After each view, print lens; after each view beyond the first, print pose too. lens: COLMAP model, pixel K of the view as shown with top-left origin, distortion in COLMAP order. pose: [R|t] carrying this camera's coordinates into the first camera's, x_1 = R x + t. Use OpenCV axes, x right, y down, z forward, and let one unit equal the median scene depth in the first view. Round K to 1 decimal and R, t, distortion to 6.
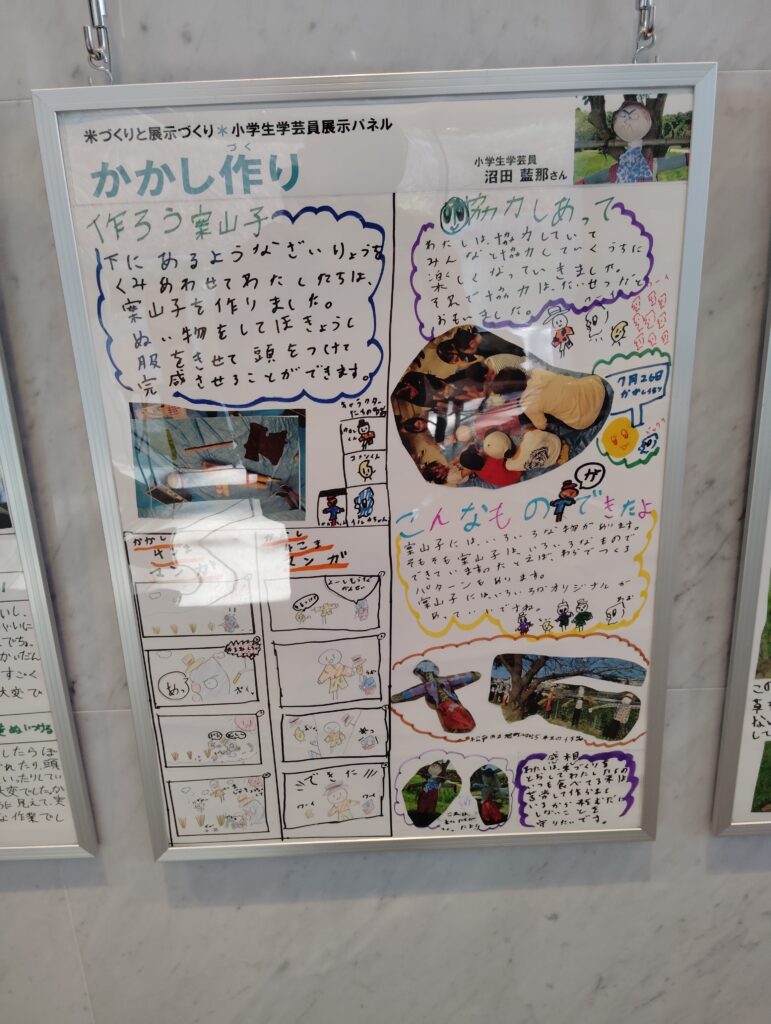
lens RADIAL K [[819.8, 0, 385.5], [0, 819.8, 512.0], [0, 0, 1]] dist [0.015055, -0.088495]
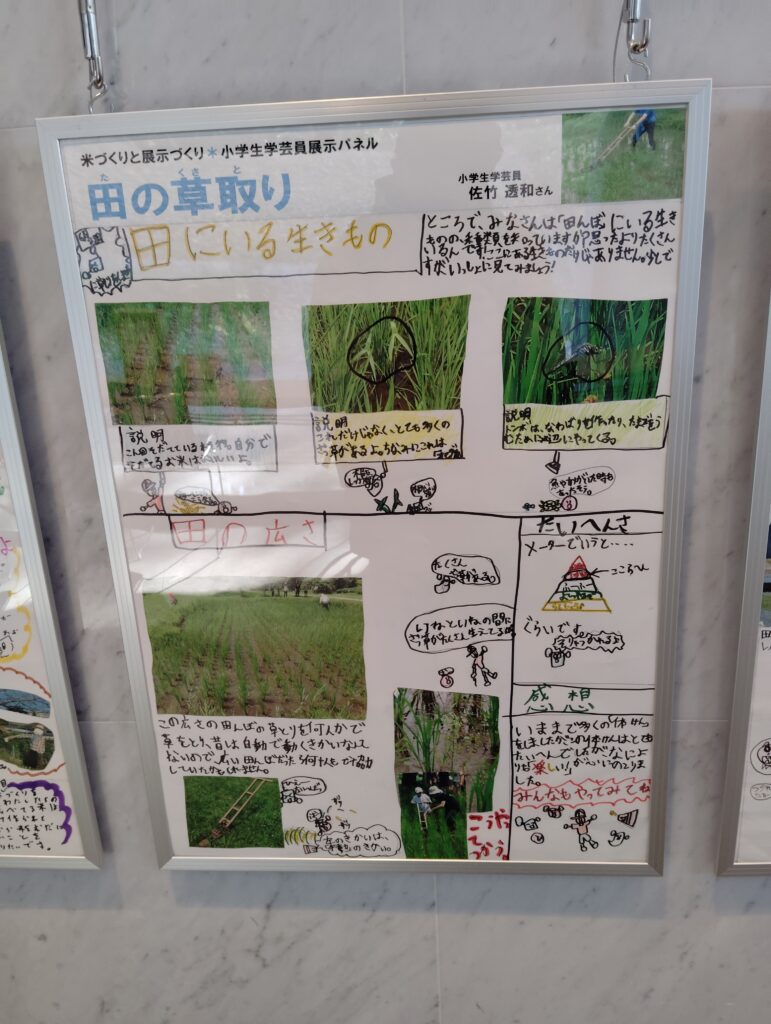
lens RADIAL K [[819.8, 0, 385.5], [0, 819.8, 512.0], [0, 0, 1]] dist [0.015055, -0.088495]
pose [[0.997979, 0.008655, -0.062949, 0.767348], [-0.009630, 0.999838, -0.015202, -0.032564], [0.062807, 0.015777, 0.997901, 0.000462]]
